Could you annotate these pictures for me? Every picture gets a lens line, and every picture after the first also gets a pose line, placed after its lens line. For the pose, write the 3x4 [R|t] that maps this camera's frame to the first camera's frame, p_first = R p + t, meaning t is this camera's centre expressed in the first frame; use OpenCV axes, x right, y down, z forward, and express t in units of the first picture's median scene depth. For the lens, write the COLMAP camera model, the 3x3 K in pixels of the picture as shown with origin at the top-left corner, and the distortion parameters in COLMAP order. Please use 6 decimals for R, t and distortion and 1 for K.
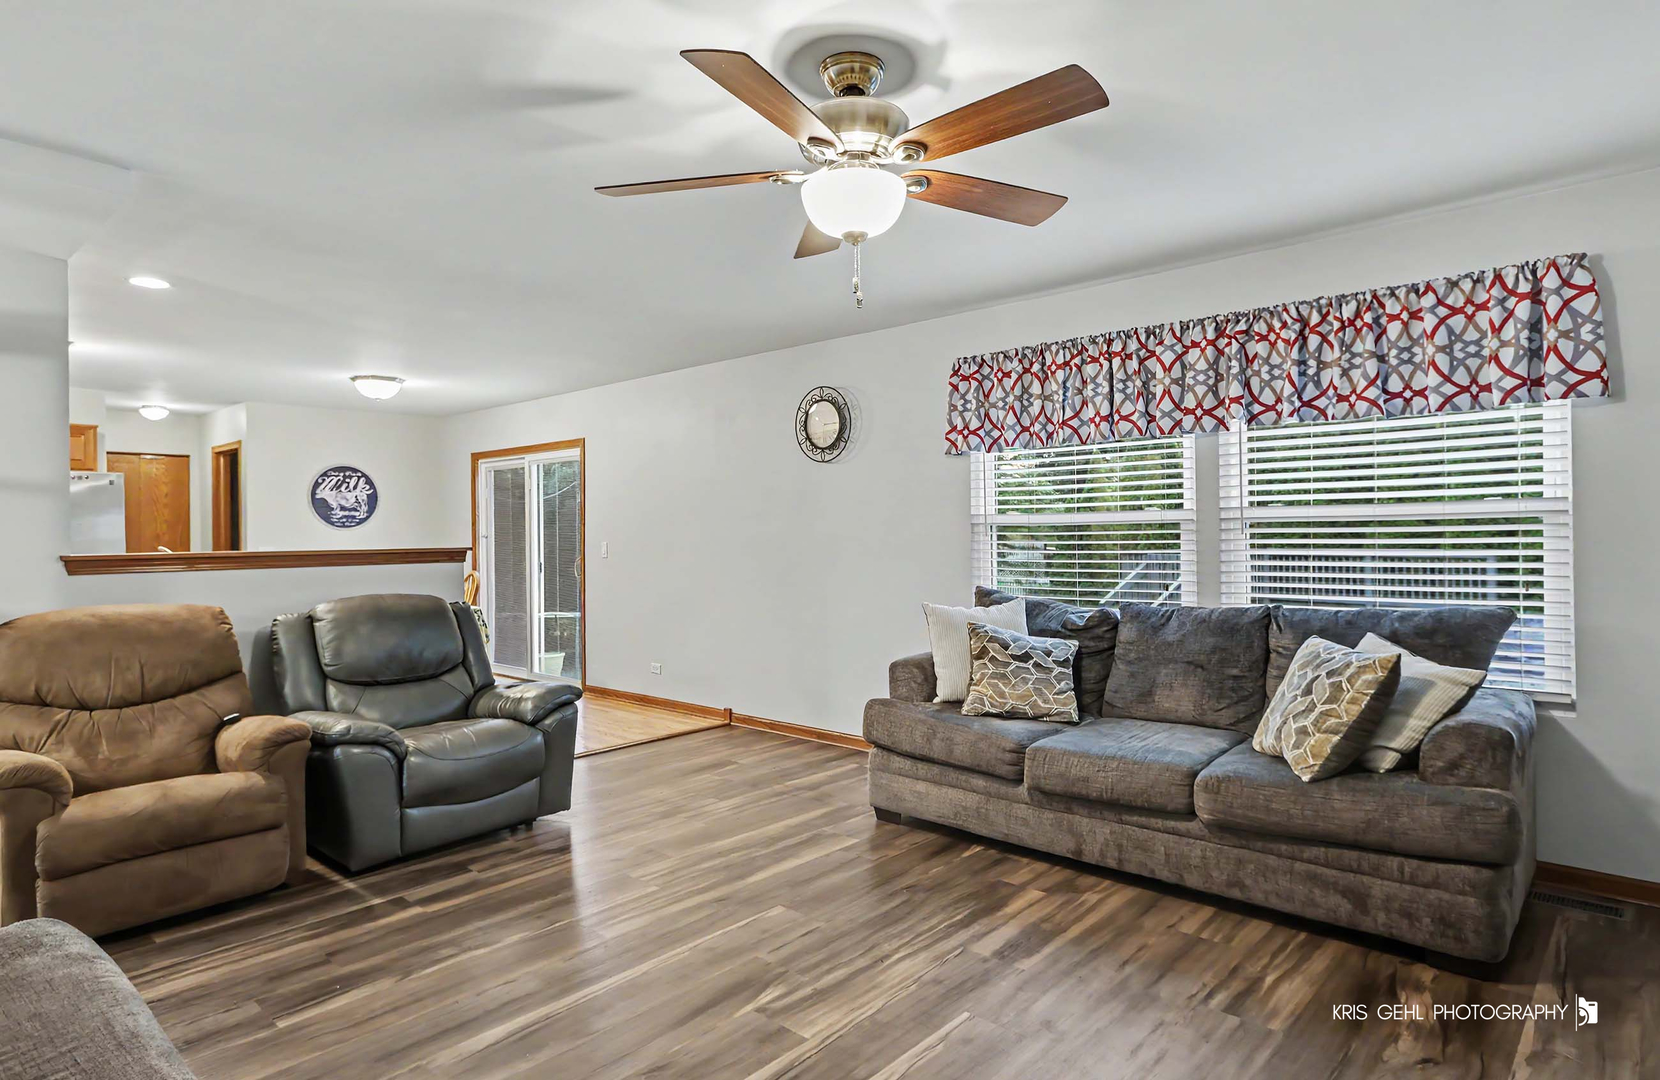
lens RADIAL K [[897.8, 0, 830.0], [0, 897.8, 540.0], [0, 0, 1]] dist [0.000174, 0.000403]
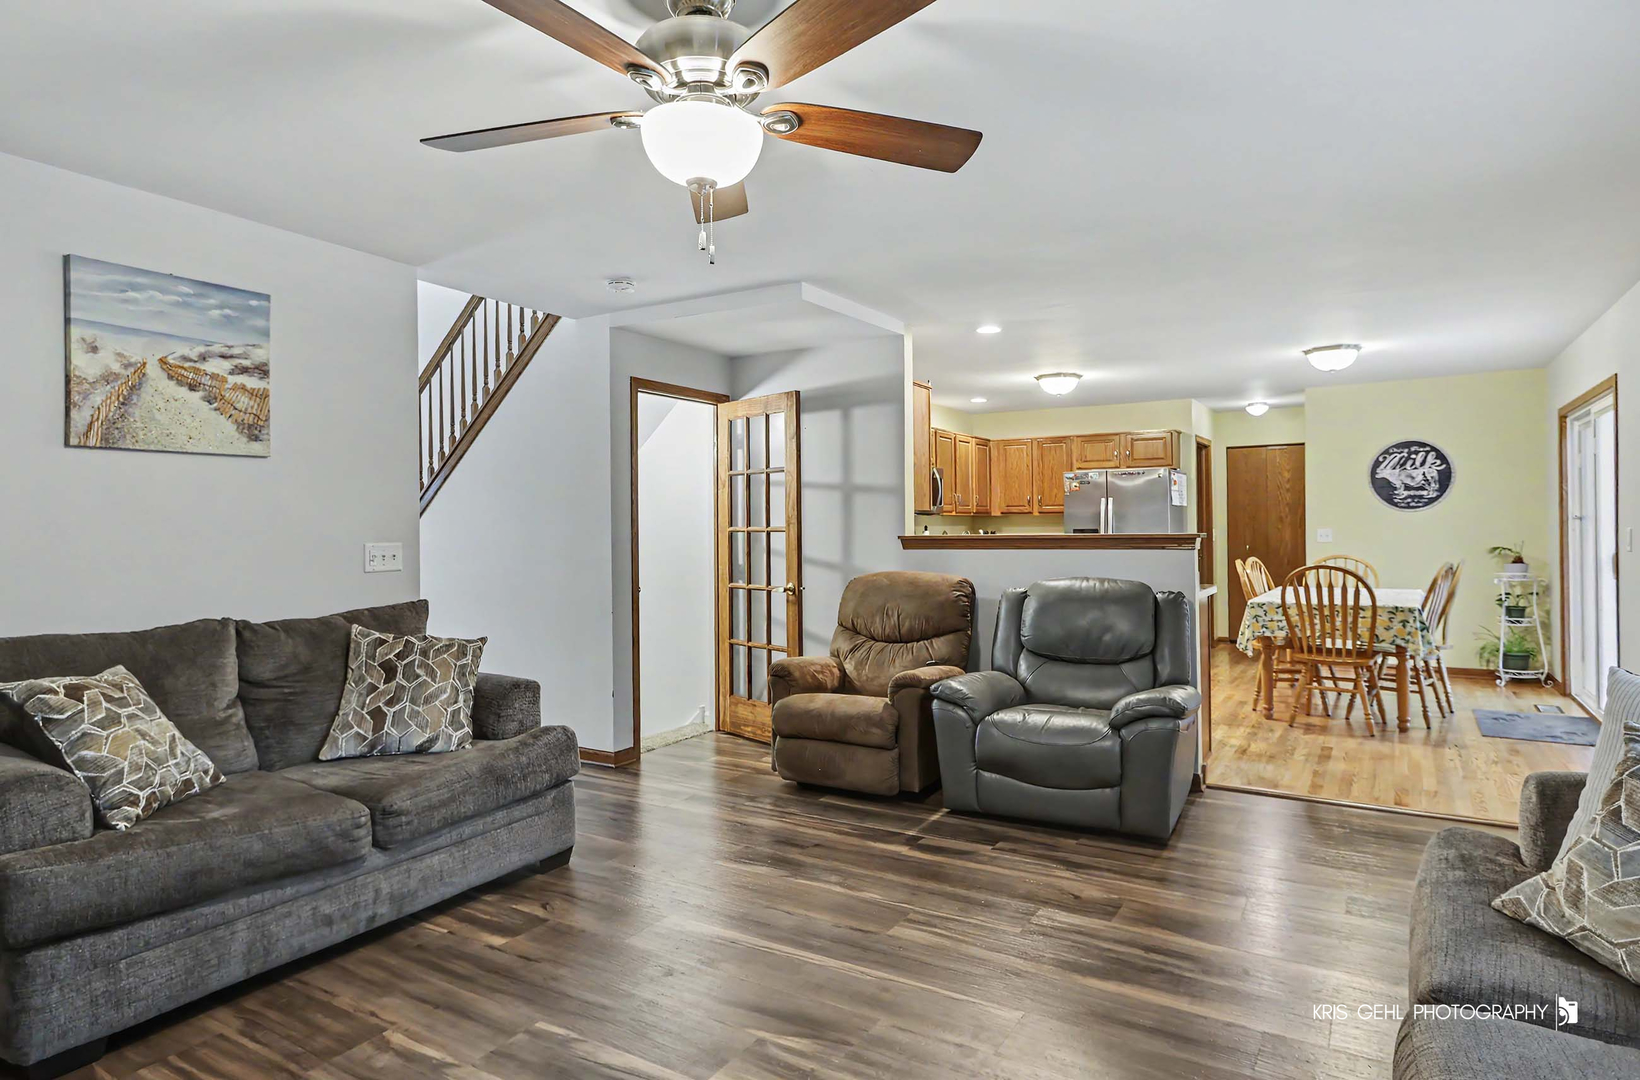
lens RADIAL K [[880.4, 0, 821.3], [0, 880.4, 534.4], [0, 0, 1]] dist [0.023555, -0.031435]
pose [[0.210397, 0.016819, -0.977471, 0.552457], [0.001593, 0.999845, 0.017547, -0.011150], [0.977615, -0.005249, 0.210337, 0.587557]]
